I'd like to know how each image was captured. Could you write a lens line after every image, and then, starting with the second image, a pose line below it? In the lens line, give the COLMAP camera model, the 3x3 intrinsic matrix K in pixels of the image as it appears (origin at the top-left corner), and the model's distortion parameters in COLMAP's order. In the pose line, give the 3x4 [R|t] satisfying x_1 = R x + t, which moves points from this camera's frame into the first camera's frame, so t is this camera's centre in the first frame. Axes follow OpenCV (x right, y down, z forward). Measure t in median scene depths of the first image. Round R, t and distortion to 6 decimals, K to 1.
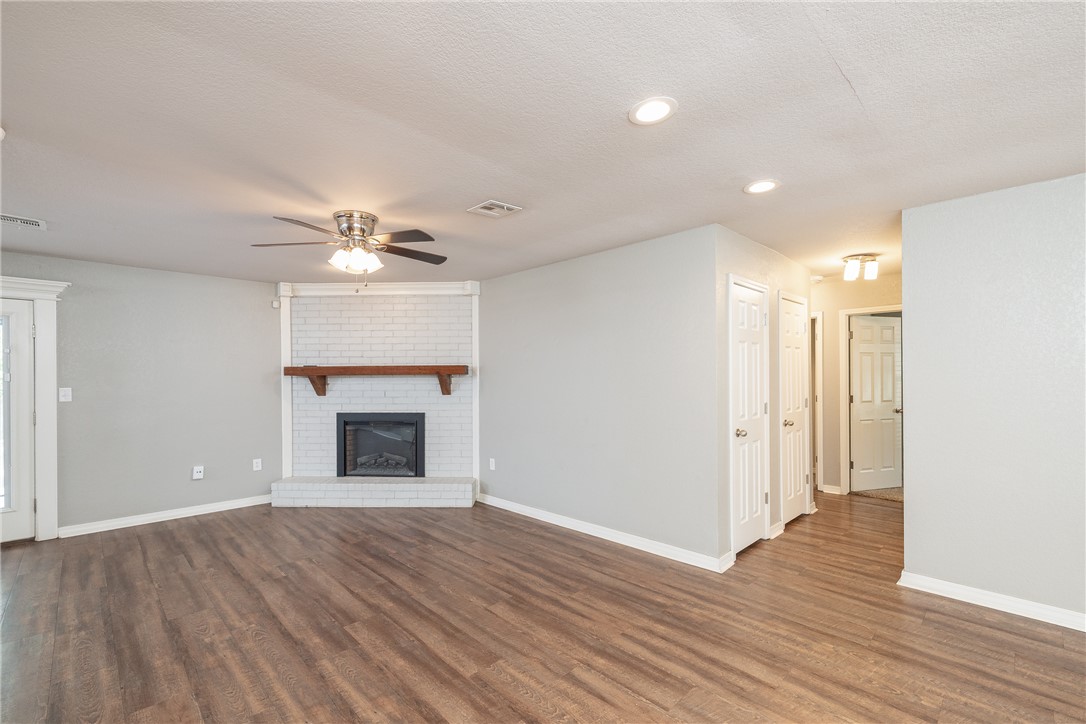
lens RADIAL K [[450.7, 0, 541.0], [0, 450.7, 371.1], [0, 0, 1]] dist [-0.002310, 0.000964]
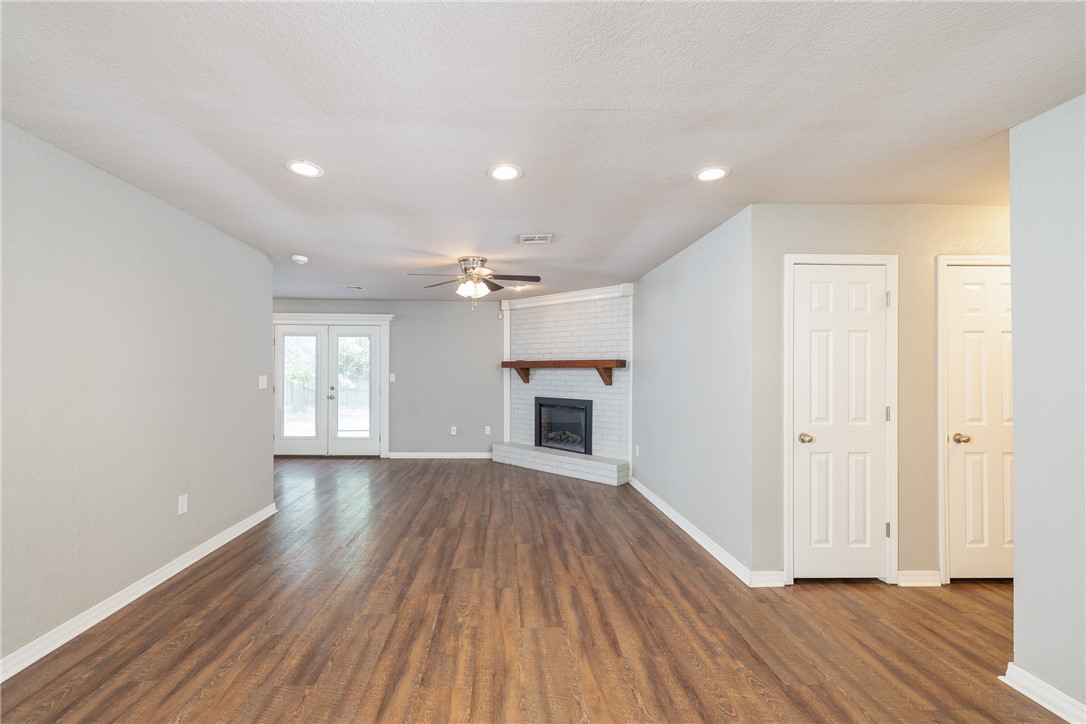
lens RADIAL K [[450.7, 0, 533.5], [0, 450.7, 361.9], [0, 0, 1]] dist [-0.002310, 0.000964]
pose [[0.759578, -0.002410, -0.650412, 0.541823], [-0.000745, 0.999989, -0.004576, -0.002511], [0.650416, 0.003960, 0.759568, 0.015569]]
